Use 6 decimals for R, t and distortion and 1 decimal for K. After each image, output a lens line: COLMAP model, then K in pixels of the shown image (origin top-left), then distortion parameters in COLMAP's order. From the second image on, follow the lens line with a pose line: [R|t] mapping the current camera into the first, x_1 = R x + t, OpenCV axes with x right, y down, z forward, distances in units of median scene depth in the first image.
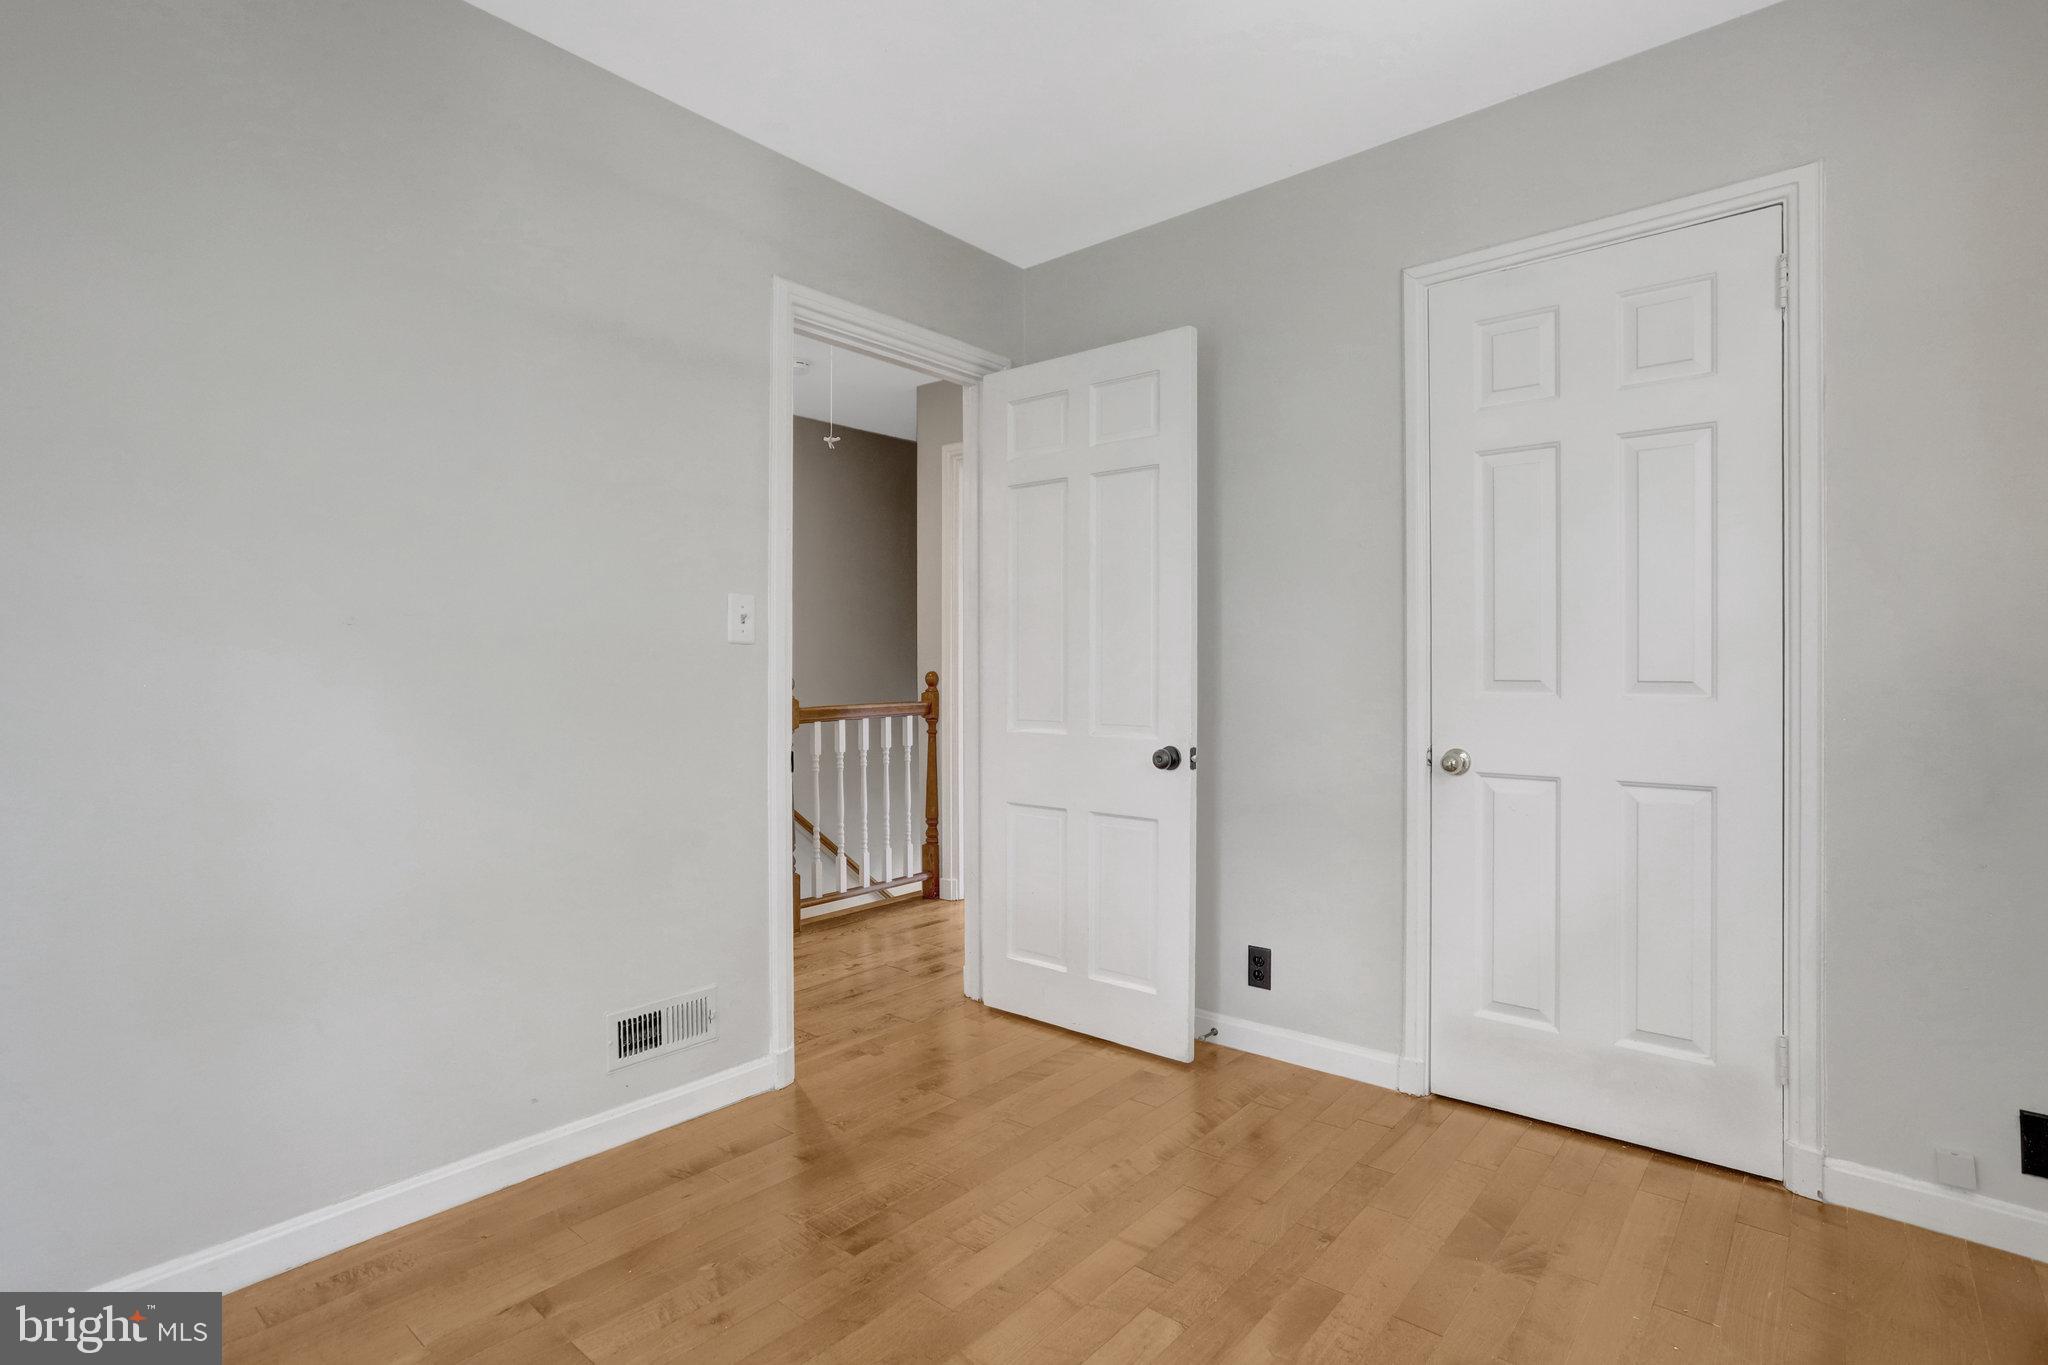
lens RADIAL K [[1020.1, 0, 1040.6], [0, 1020.1, 670.9], [0, 0, 1]] dist [-0.040691, 0.024828]
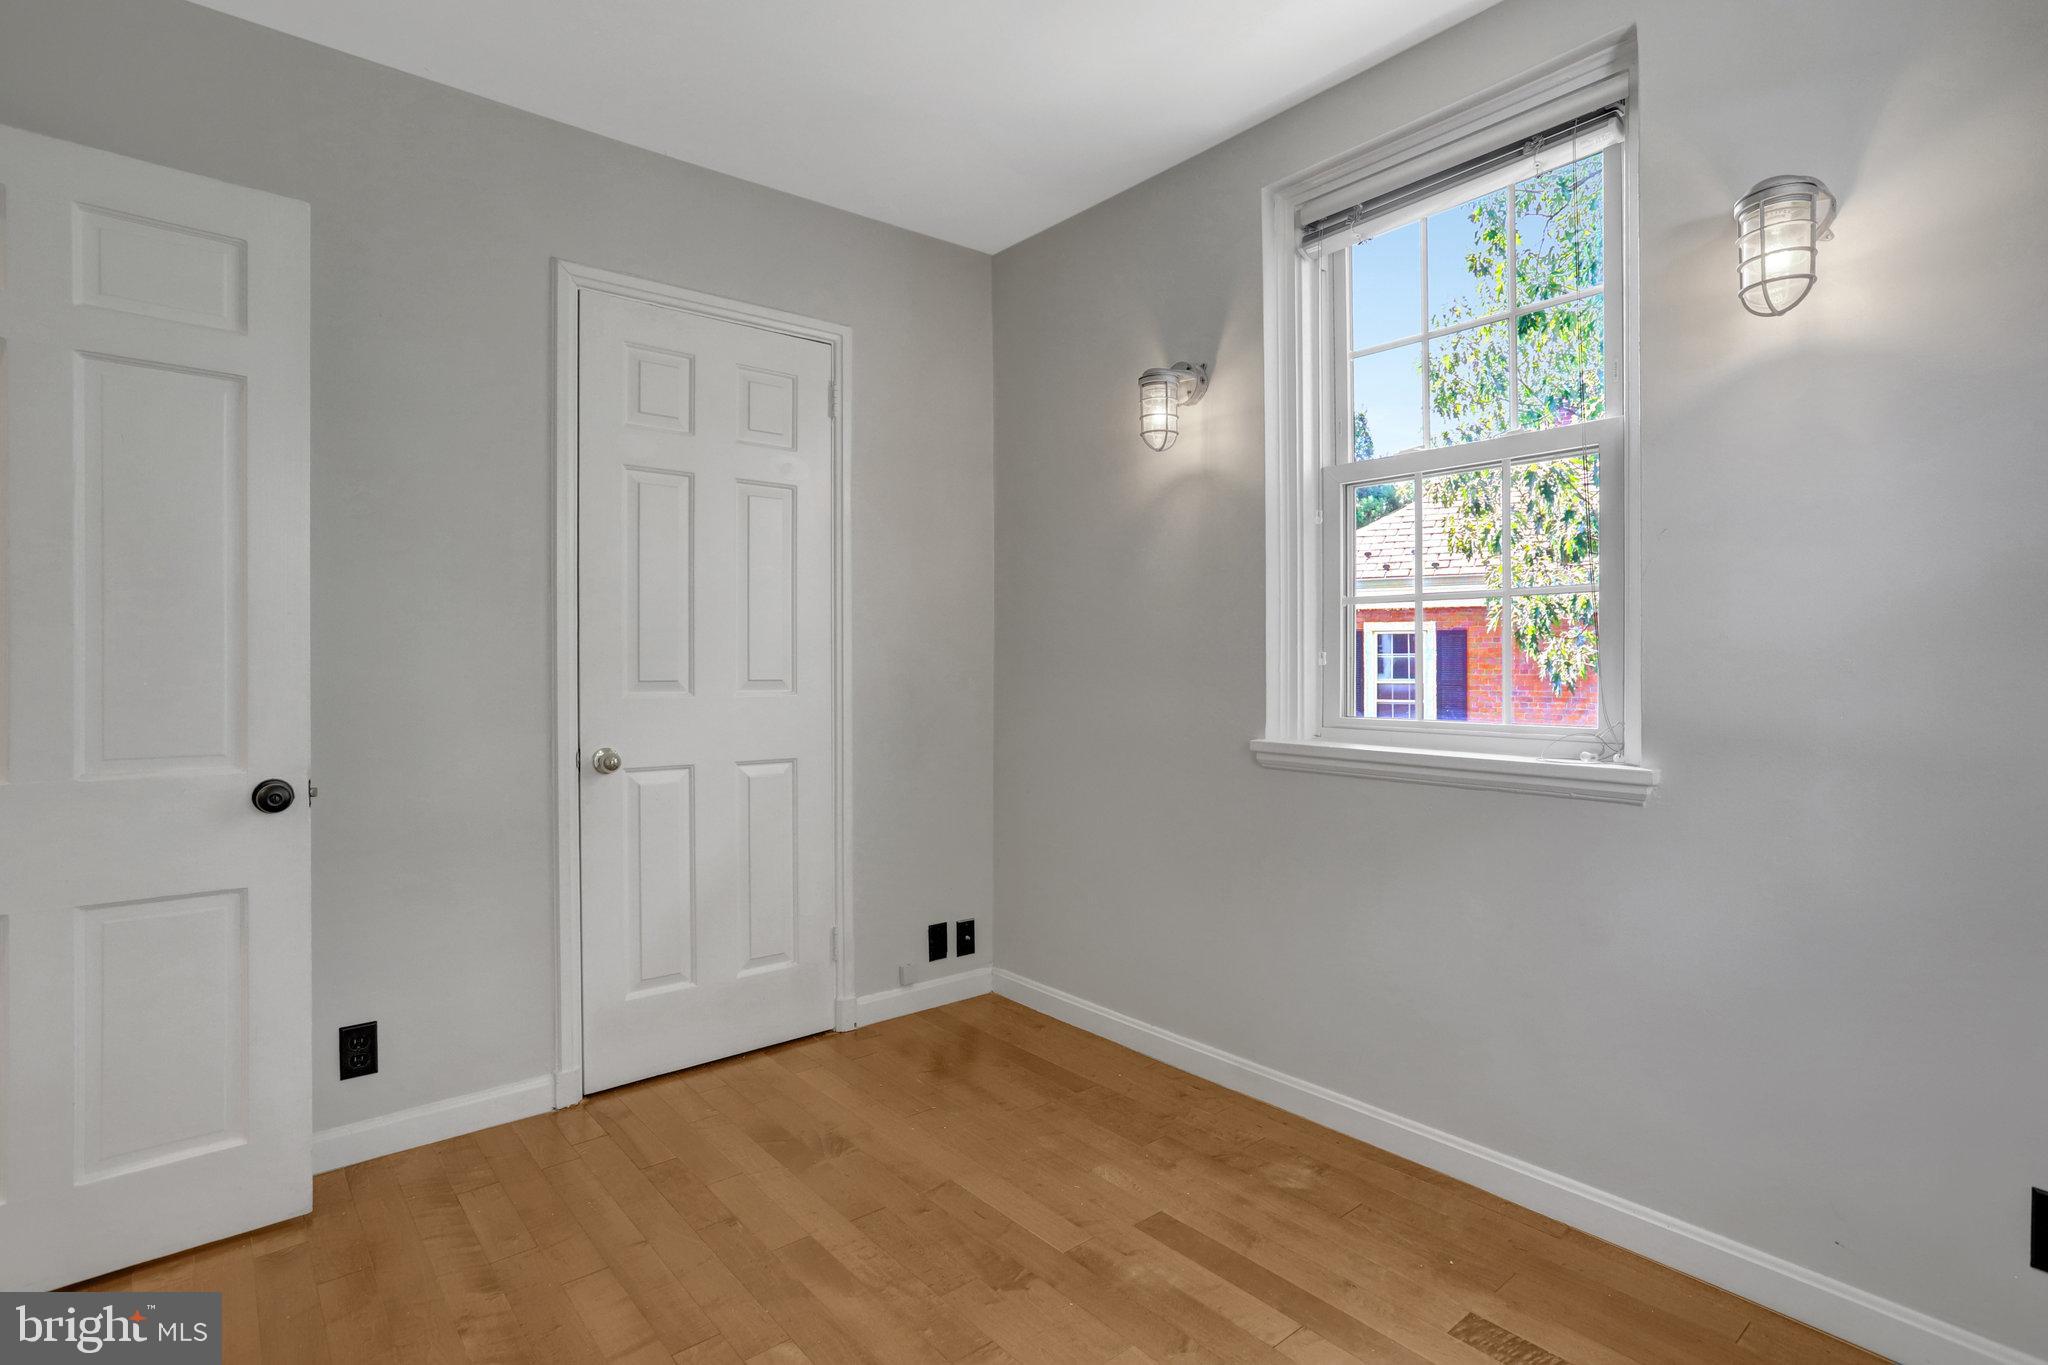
lens RADIAL K [[988.9, 0, 1028.3], [0, 988.9, 679.5], [0, 0, 1]] dist [-0.039605, 0.029404]
pose [[0.170280, -0.005870, 0.985378, -0.530970], [0.005269, 0.999973, 0.005047, 0.004514], [-0.985382, 0.004333, 0.170307, 0.433496]]
